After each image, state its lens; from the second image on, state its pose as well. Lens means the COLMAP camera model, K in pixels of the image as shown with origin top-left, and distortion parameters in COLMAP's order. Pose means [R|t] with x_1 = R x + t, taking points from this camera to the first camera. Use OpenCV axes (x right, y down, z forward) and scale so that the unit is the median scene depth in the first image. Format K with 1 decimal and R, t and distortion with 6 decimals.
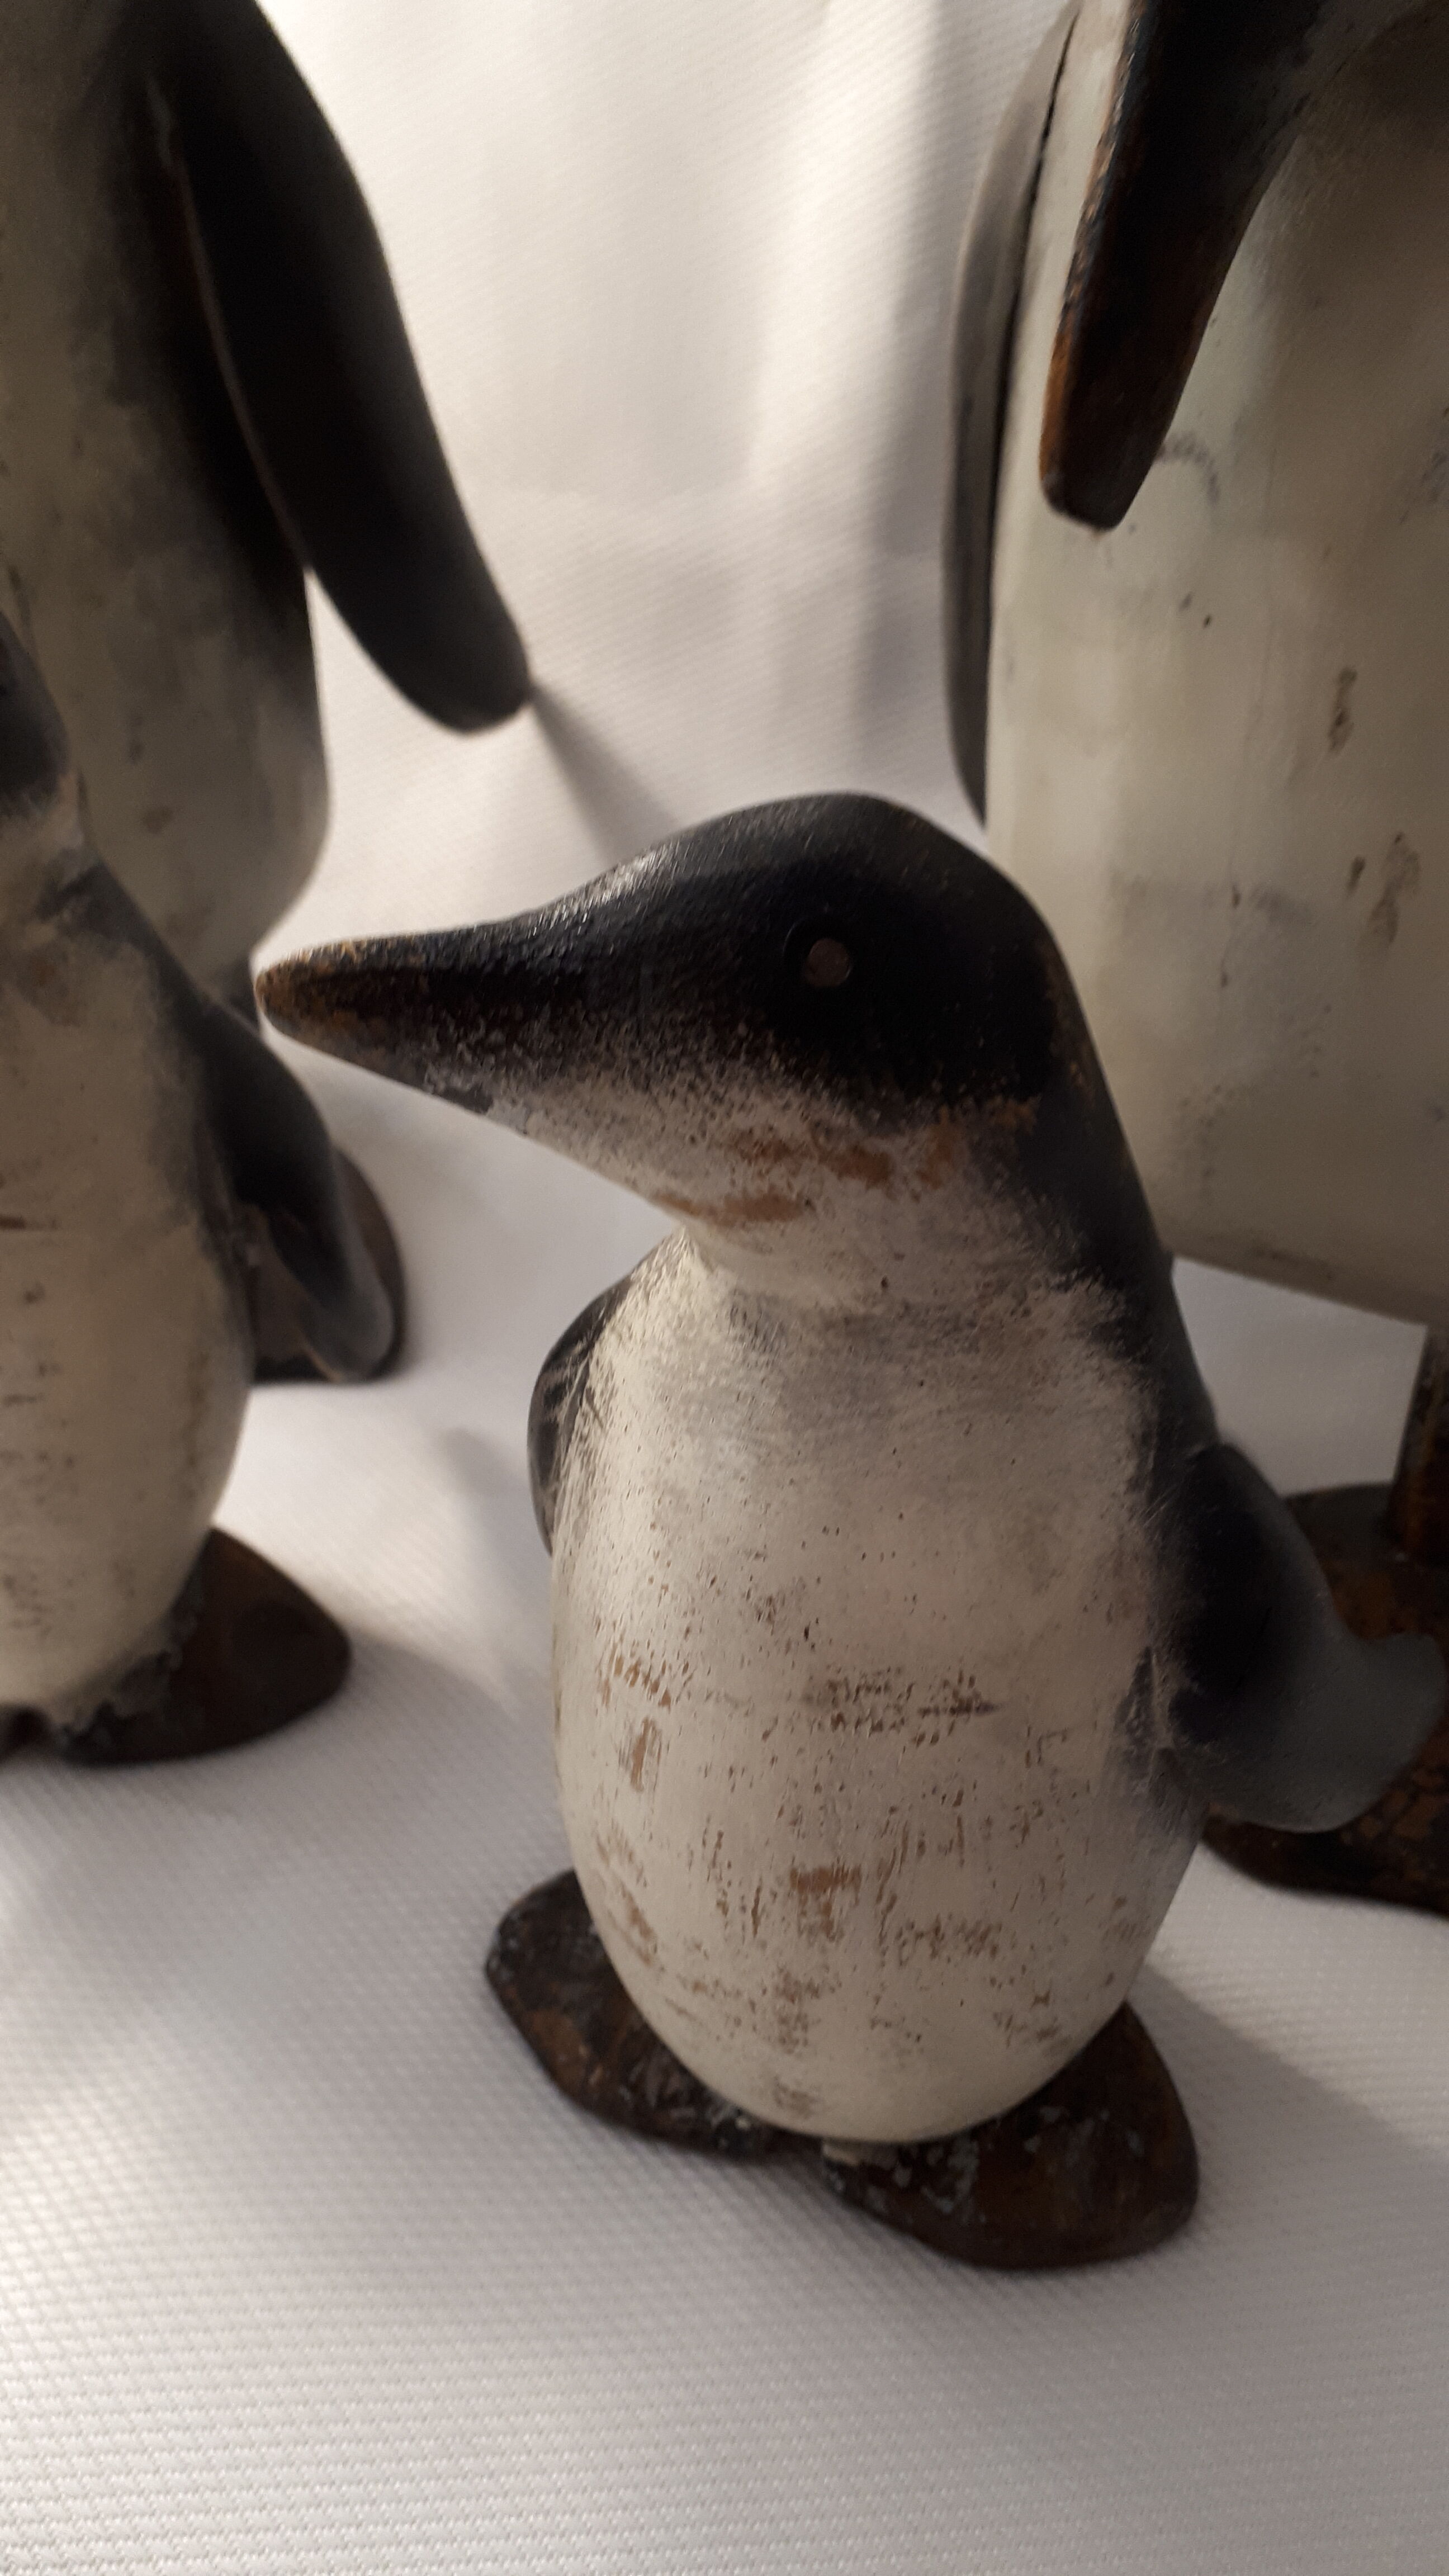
lens RADIAL K [[2212.5, 0, 717.7], [0, 2212.5, 1276.5], [0, 0, 1]] dist [0.091134, -0.166046]
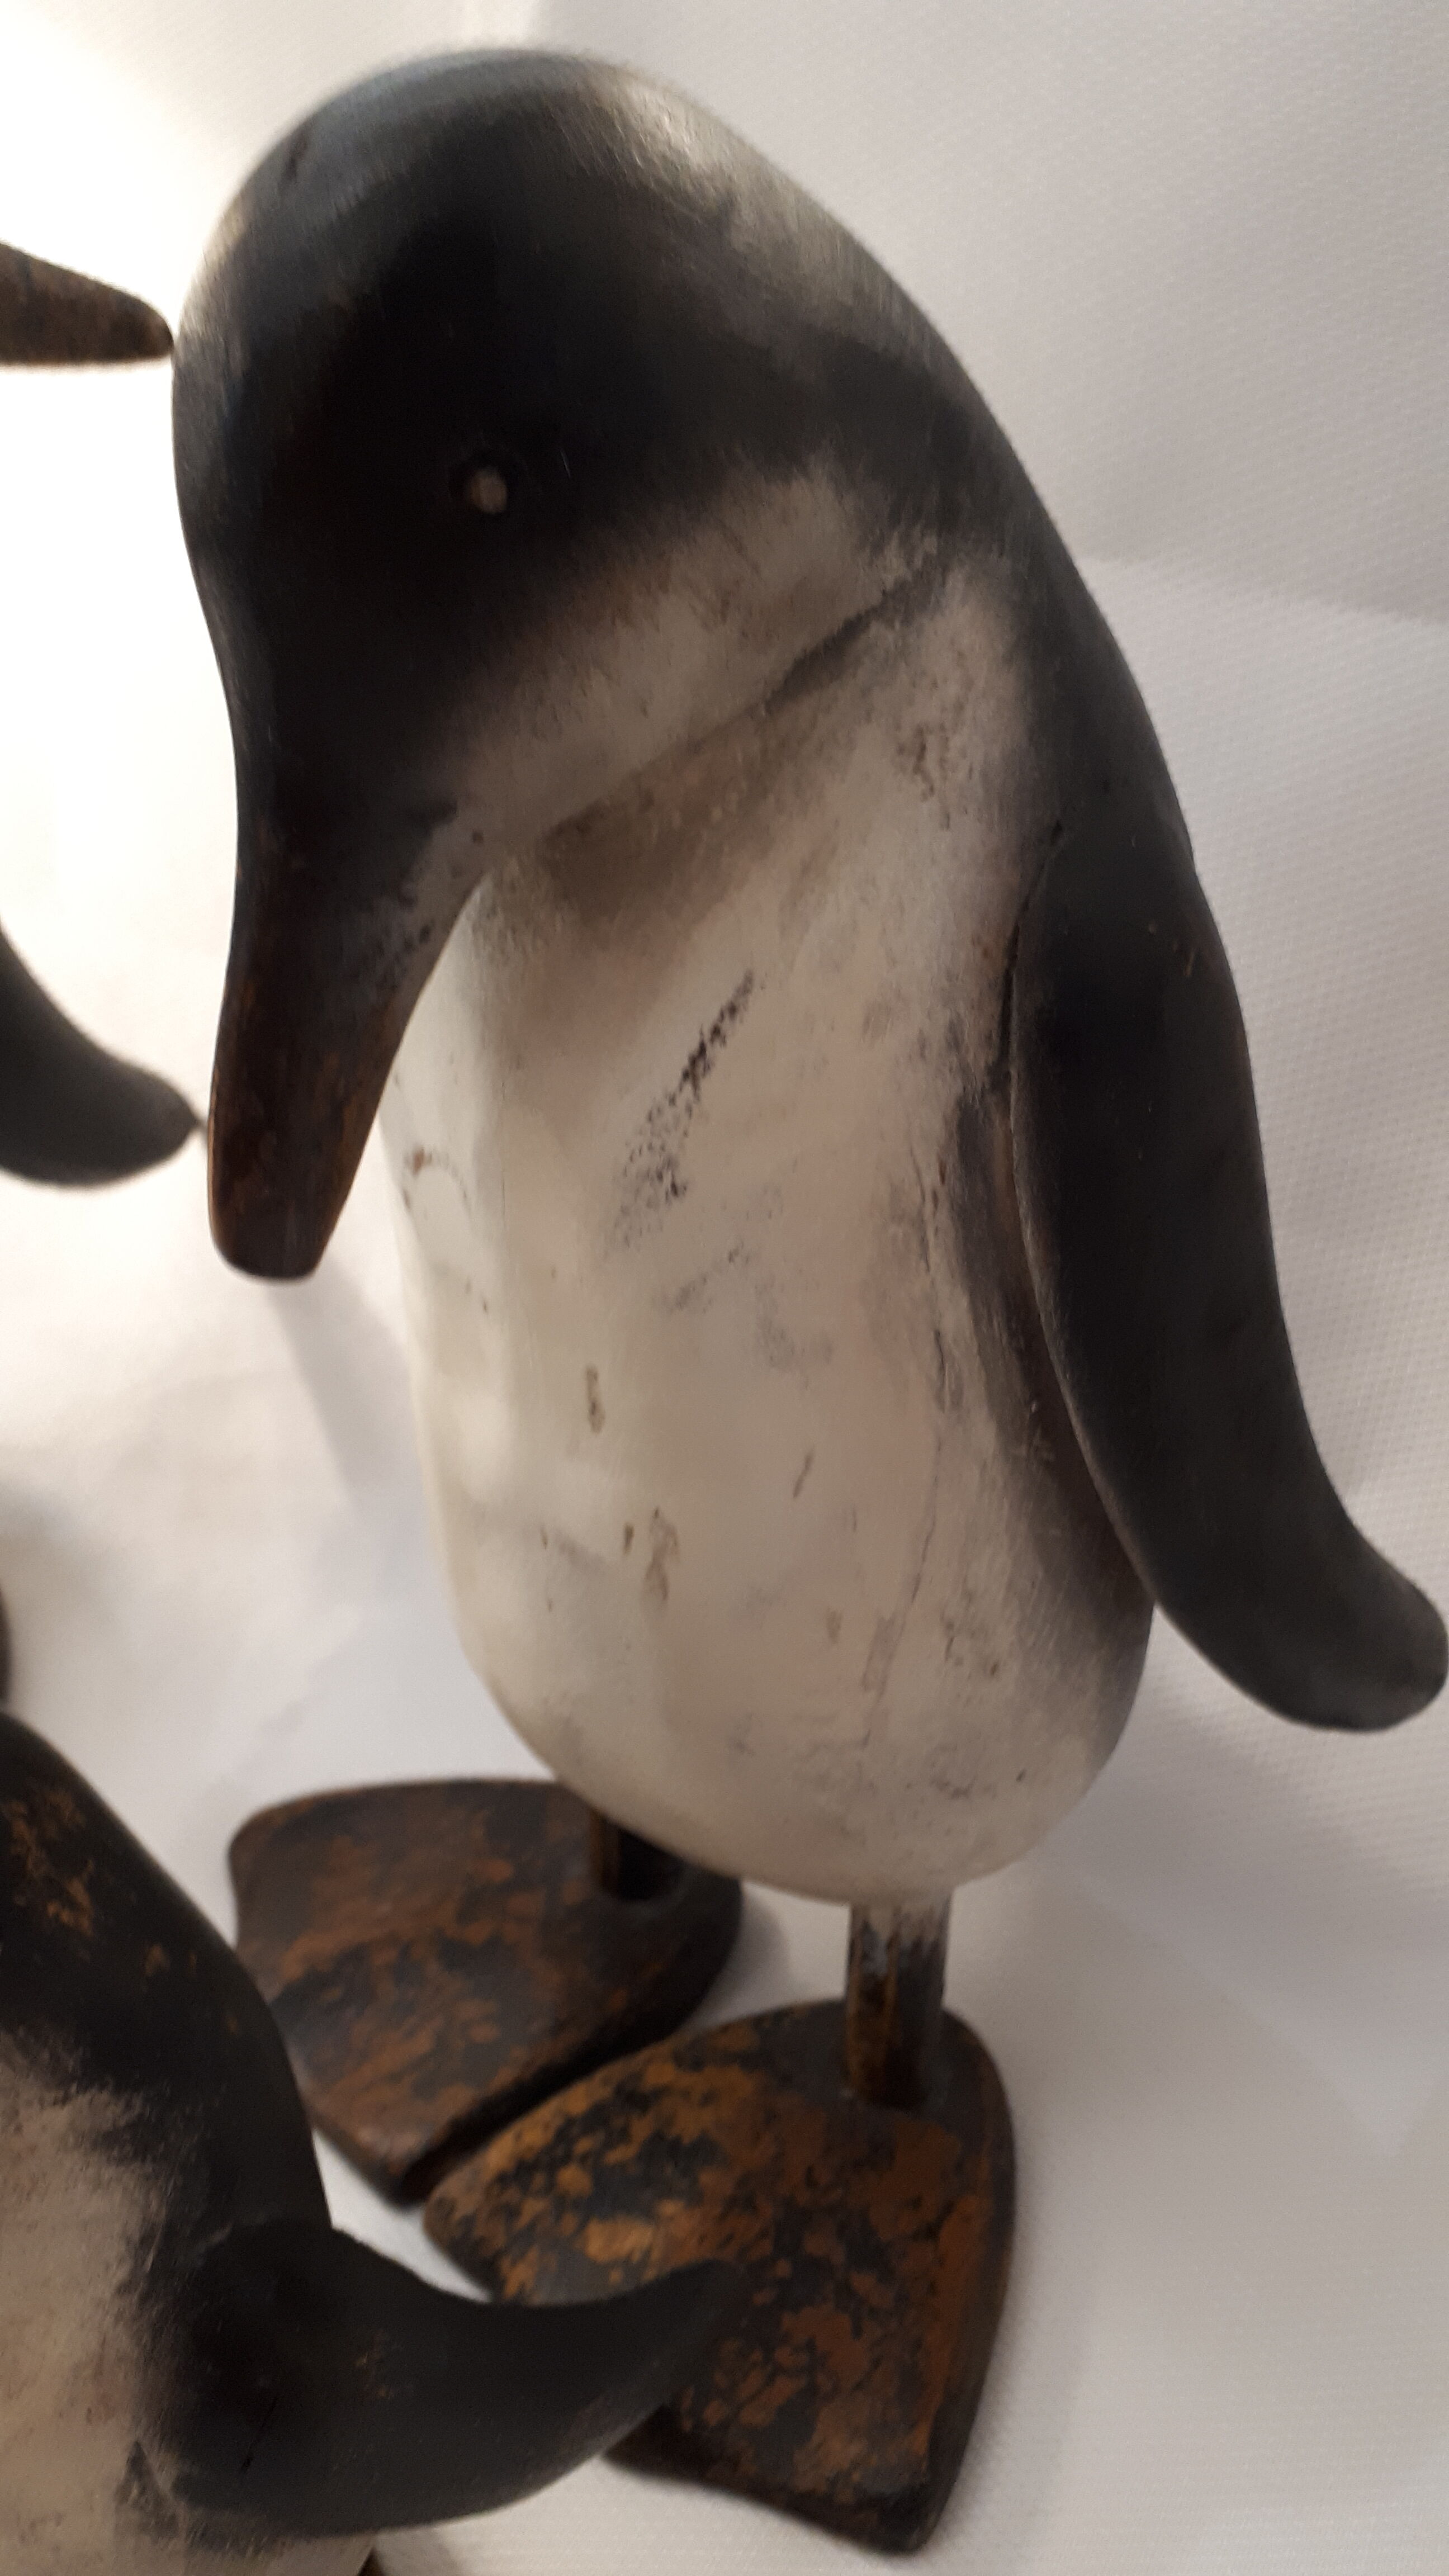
lens RADIAL K [[2212.5, 0, 730.6], [0, 2212.5, 1297.2], [0, 0, 1]] dist [0.091134, -0.166046]
pose [[0.996011, 0.015081, -0.087947, 0.562675], [-0.016685, 0.999707, -0.017531, -0.366583], [0.087657, 0.018929, 0.995971, -0.052374]]
